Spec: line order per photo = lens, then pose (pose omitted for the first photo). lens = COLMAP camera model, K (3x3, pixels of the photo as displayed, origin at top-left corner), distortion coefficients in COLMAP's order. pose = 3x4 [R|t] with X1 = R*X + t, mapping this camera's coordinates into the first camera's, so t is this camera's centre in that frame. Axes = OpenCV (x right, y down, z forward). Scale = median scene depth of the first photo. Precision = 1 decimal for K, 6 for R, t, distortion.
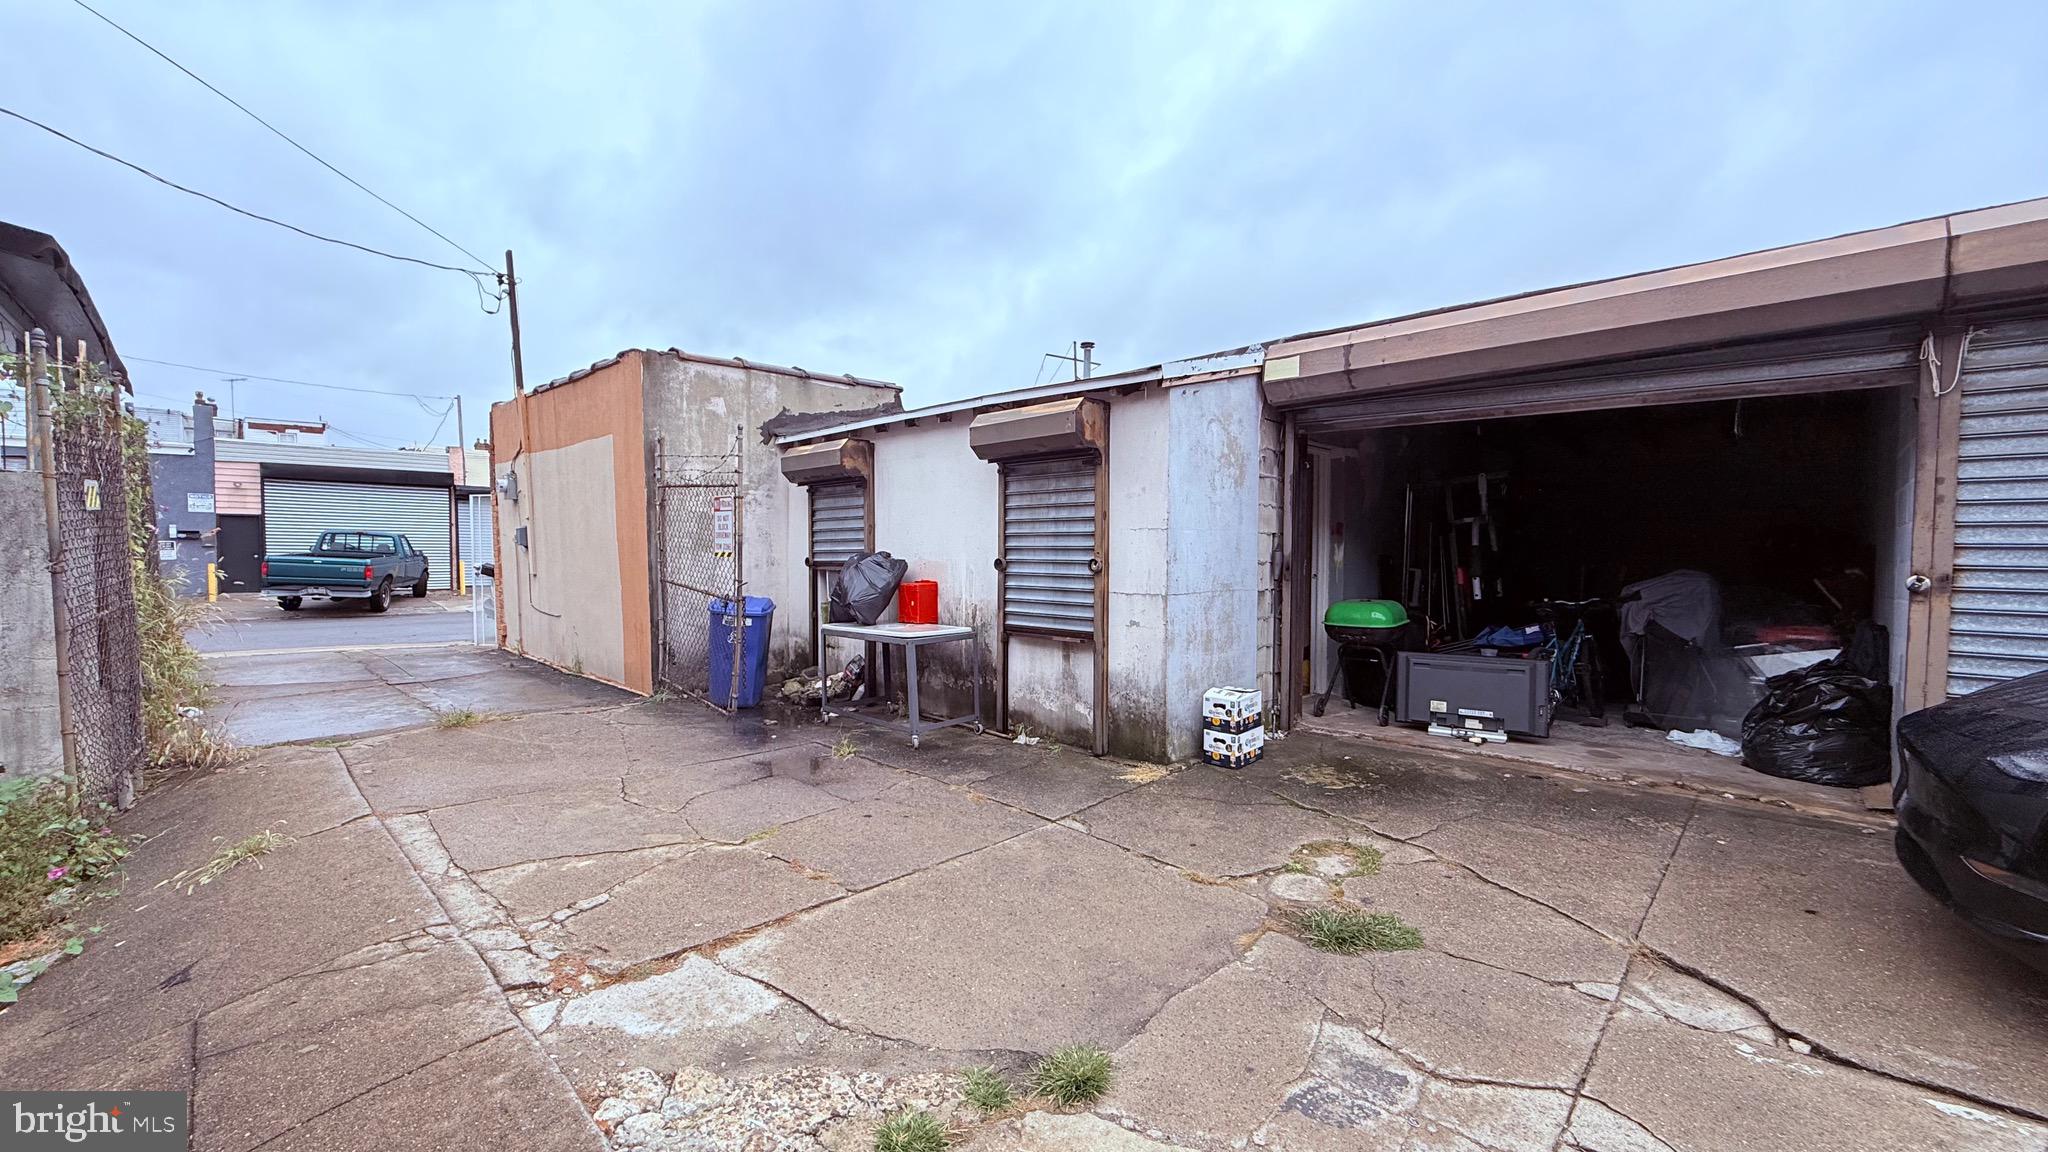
lens RADIAL K [[817.0, 0, 1013.4], [0, 817.0, 579.9], [0, 0, 1]] dist [-0.000211, 0.000390]
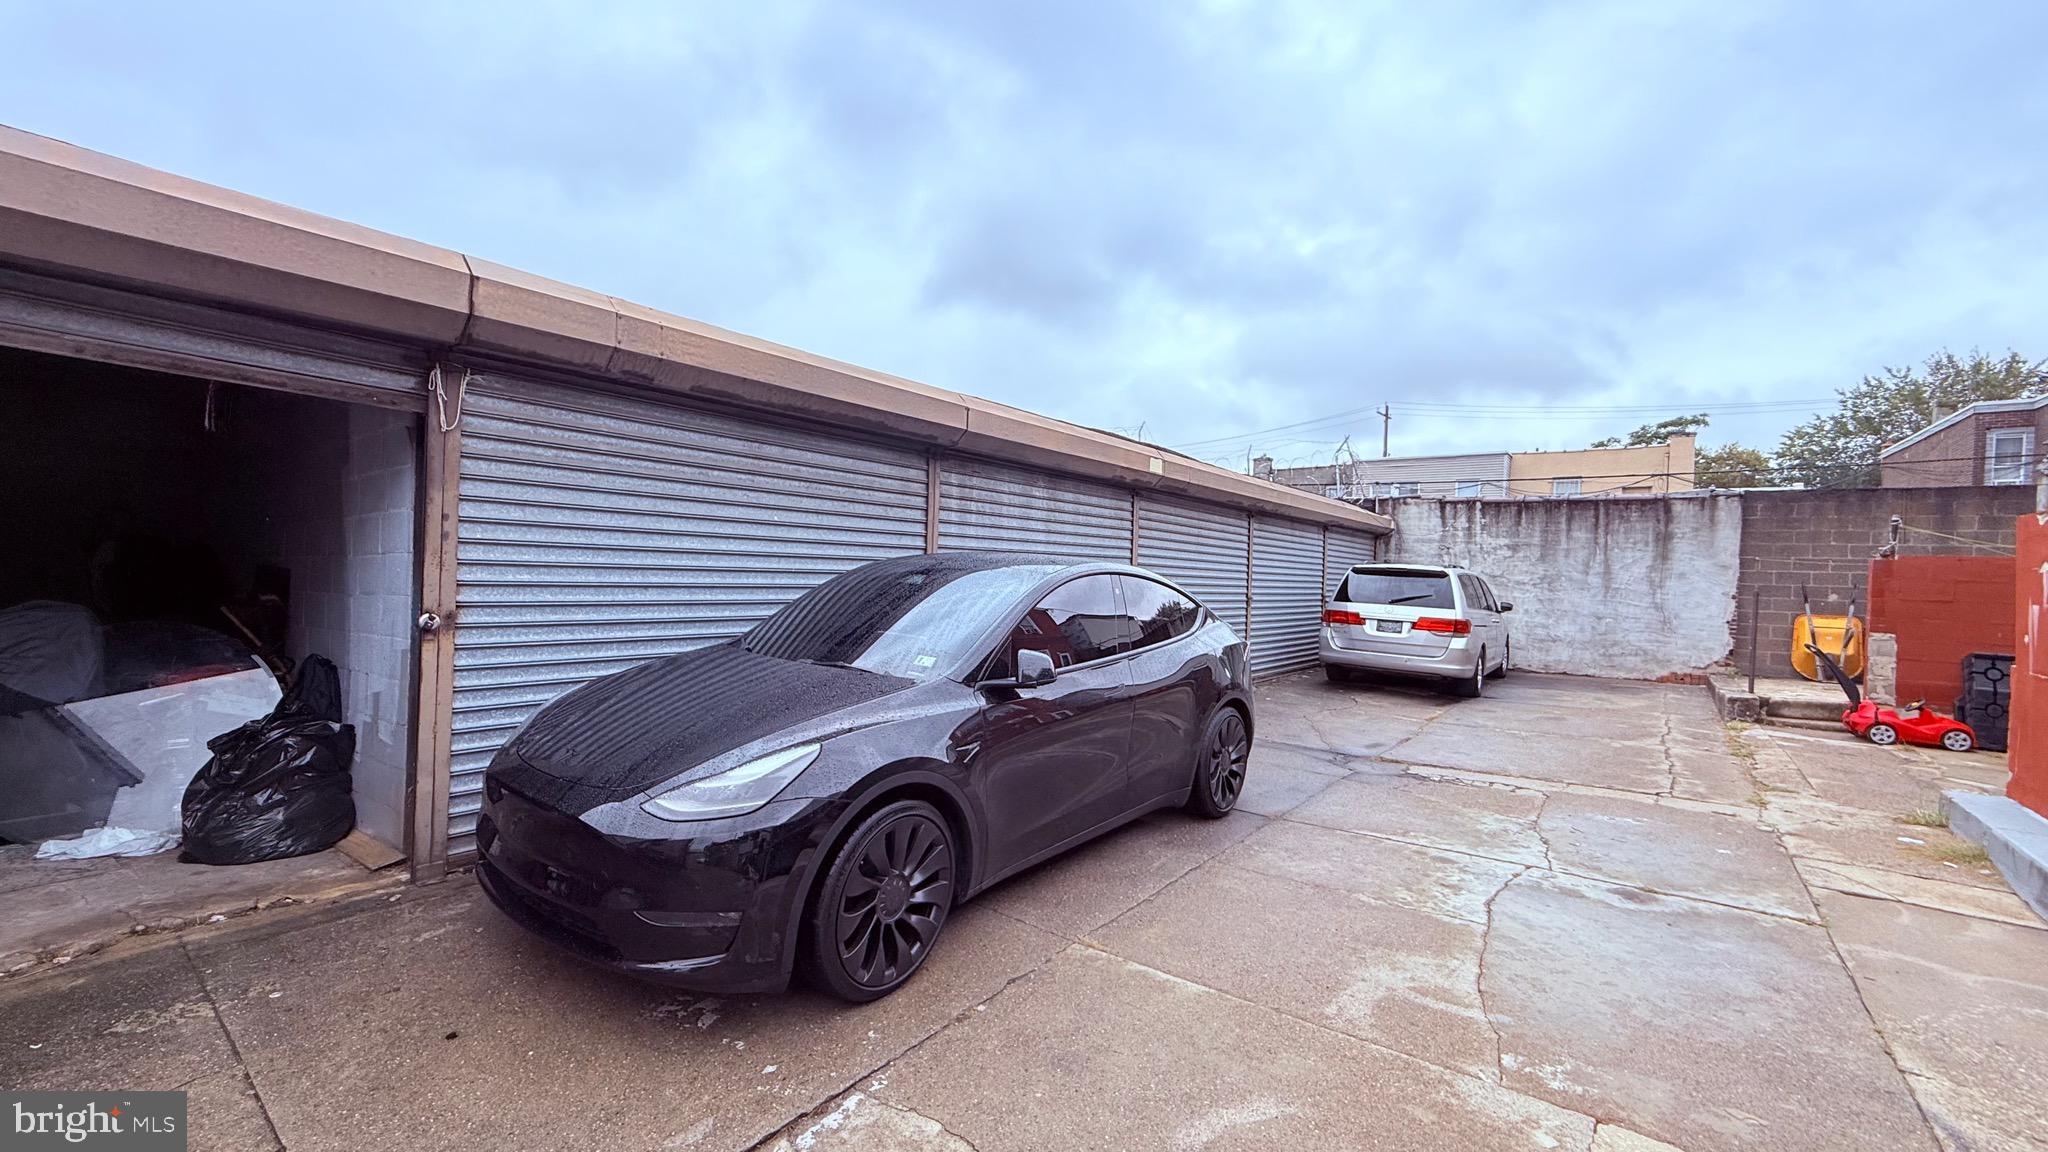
lens RADIAL K [[817.0, 0, 1018.0], [0, 817.0, 576.9], [0, 0, 1]] dist [-0.000211, 0.000390]
pose [[-0.118273, -0.013003, 0.992896, 0.051565], [0.007237, 0.999876, 0.013956, -0.041917], [-0.992955, 0.008837, -0.118164, 0.312746]]
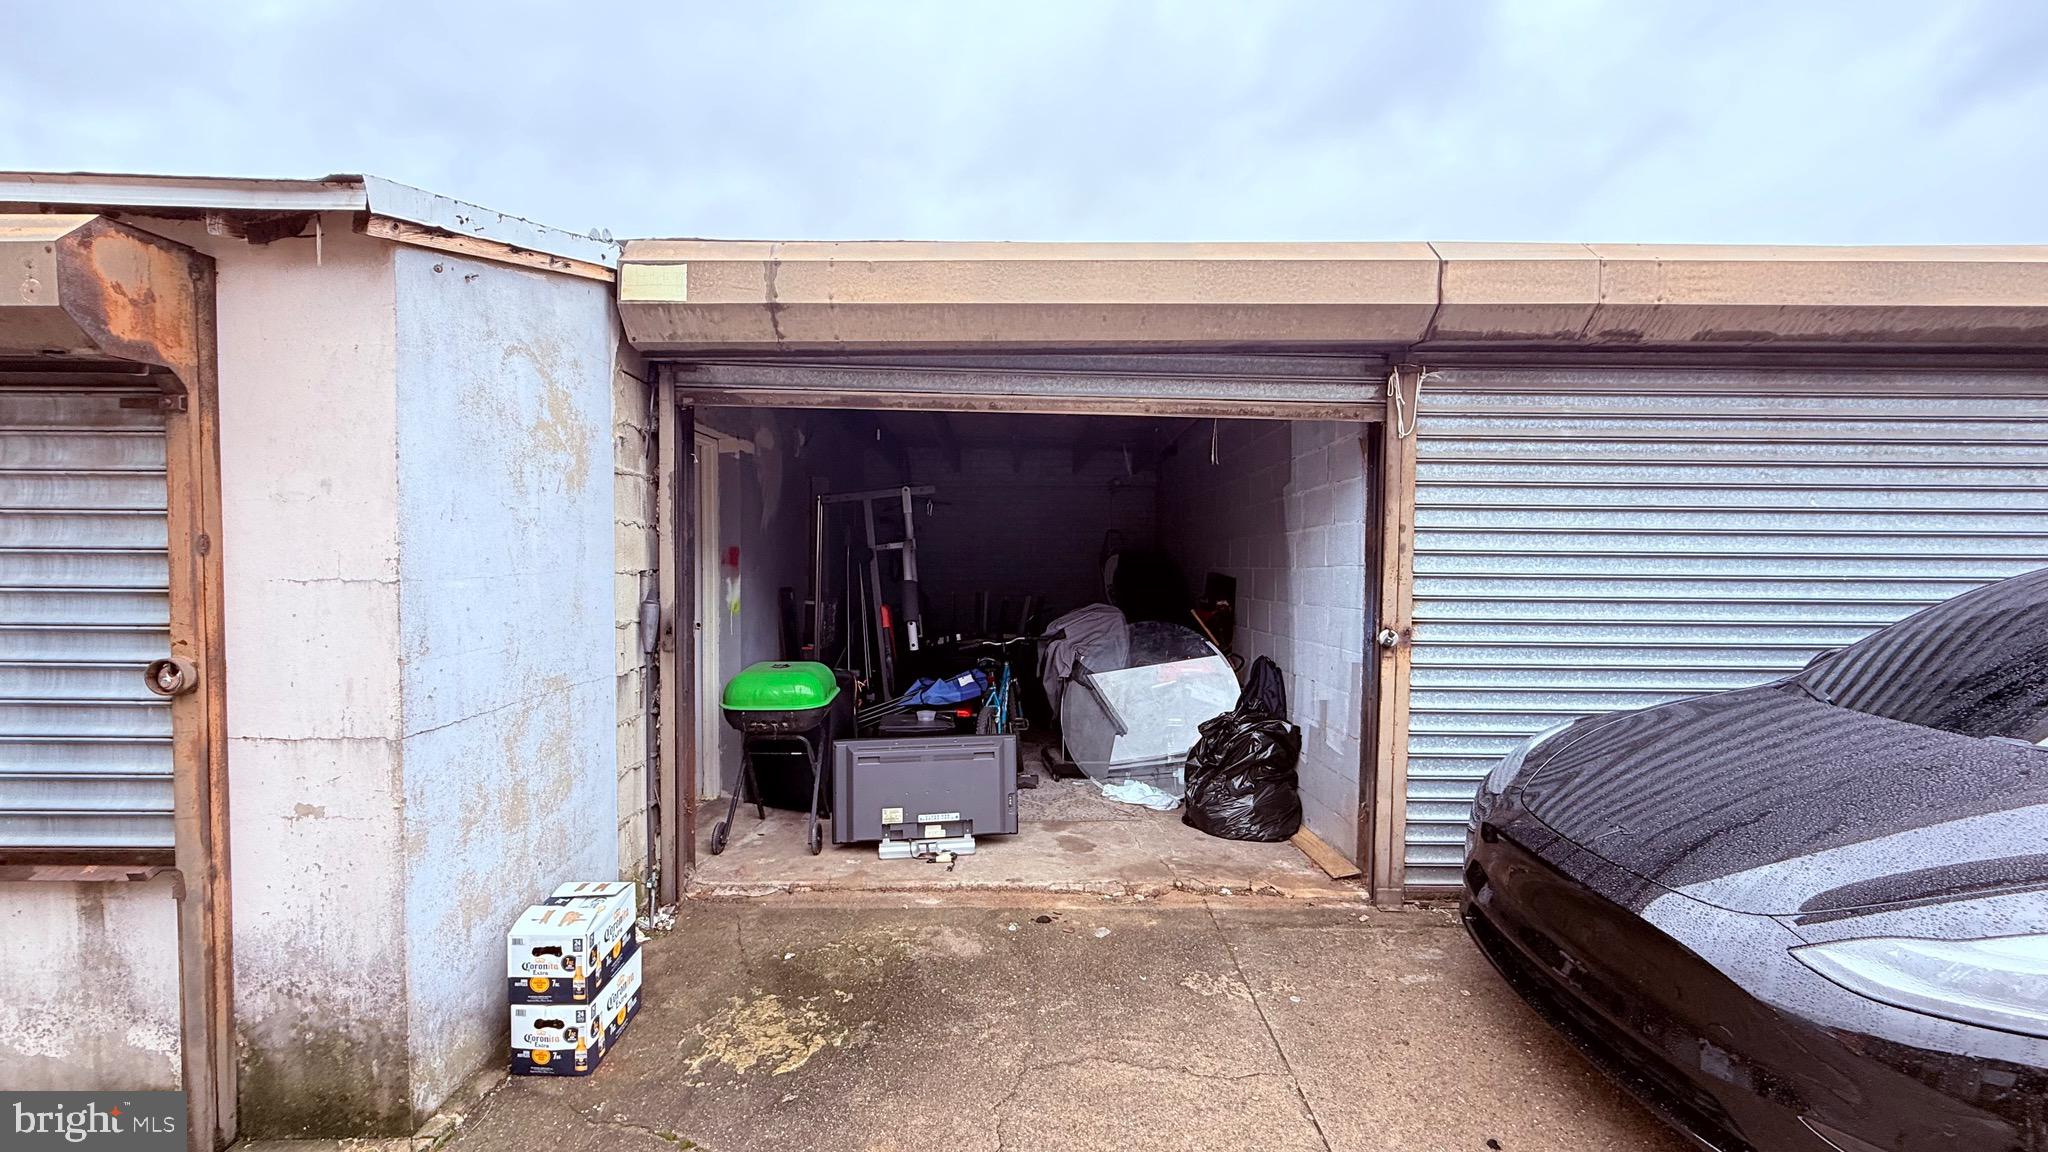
lens RADIAL K [[817.0, 0, 1017.3], [0, 817.0, 576.9], [0, 0, 1]] dist [-0.000211, 0.000390]
pose [[0.711517, -0.020310, 0.702375, 0.117996], [0.022942, 0.999721, 0.005667, -0.058836], [-0.702294, 0.012082, 0.711784, 0.468403]]
